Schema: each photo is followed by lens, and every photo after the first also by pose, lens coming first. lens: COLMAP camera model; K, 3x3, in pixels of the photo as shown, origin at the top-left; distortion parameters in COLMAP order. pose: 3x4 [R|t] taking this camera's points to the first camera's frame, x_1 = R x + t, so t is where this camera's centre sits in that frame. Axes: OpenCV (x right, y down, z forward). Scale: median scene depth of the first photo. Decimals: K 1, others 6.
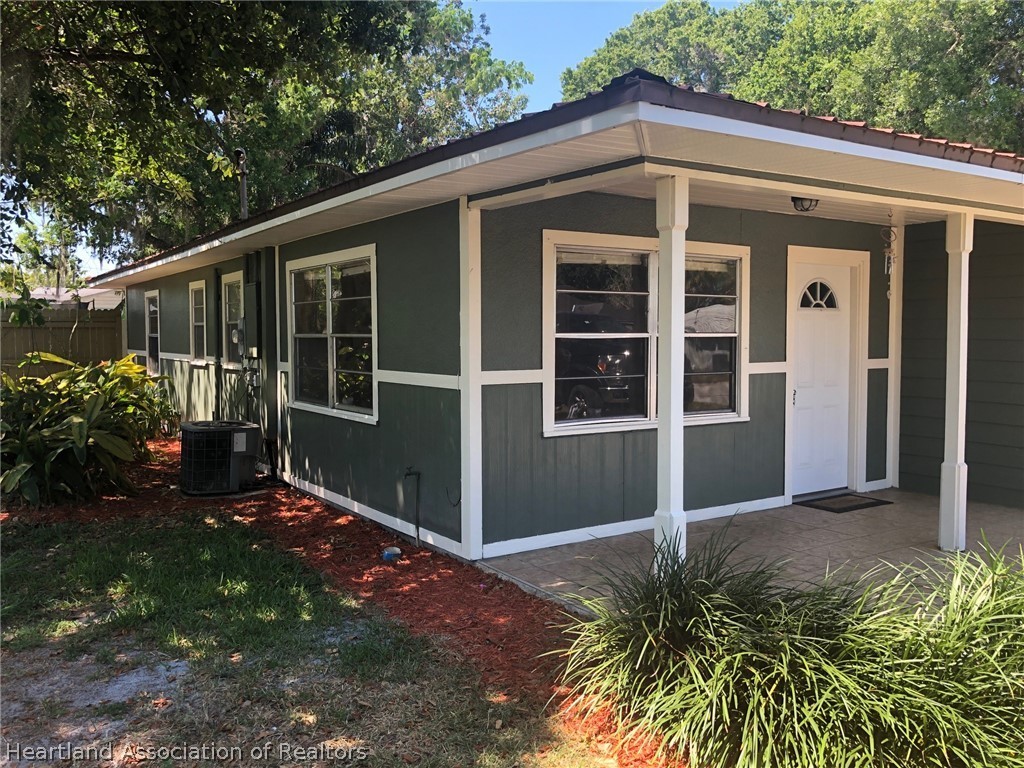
lens RADIAL K [[847.6, 0, 512.0], [0, 847.6, 384.0], [0, 0, 1]] dist [0.006677, 0.000726]
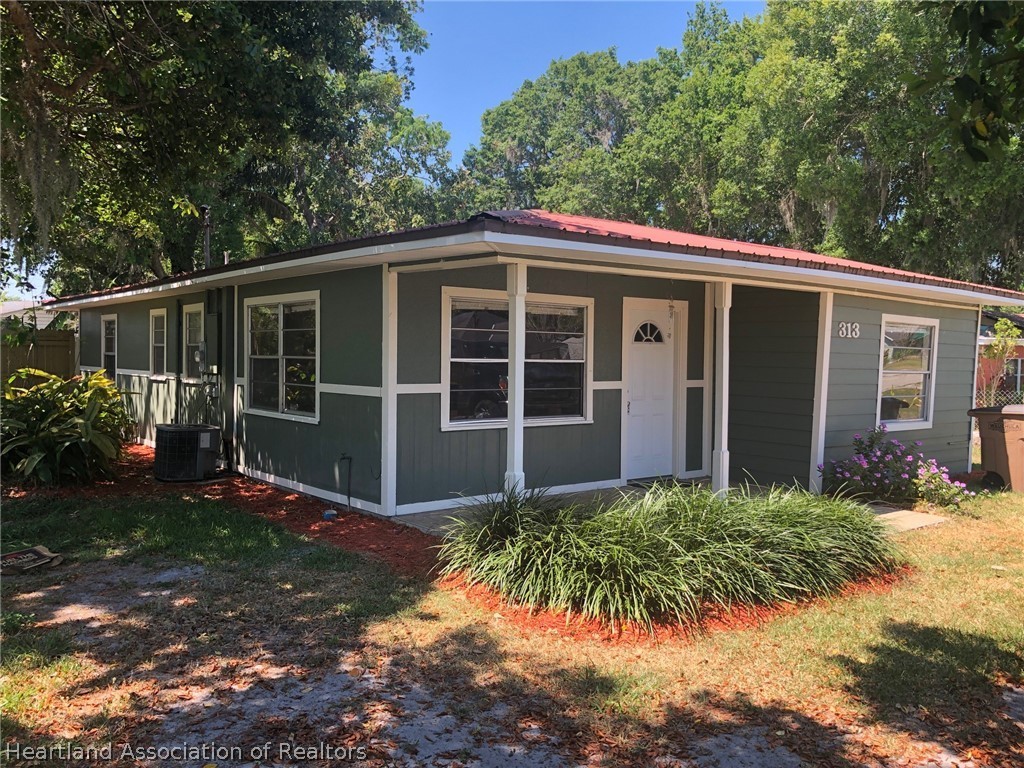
lens RADIAL K [[831.6, 0, 512.0], [0, 831.6, 384.0], [0, 0, 1]] dist [0.096107, -0.306649]
pose [[0.995714, 0.010984, 0.091833, 0.021518], [-0.008629, 0.999625, -0.026005, 0.014992], [-0.092084, 0.025101, 0.995435, -0.321677]]
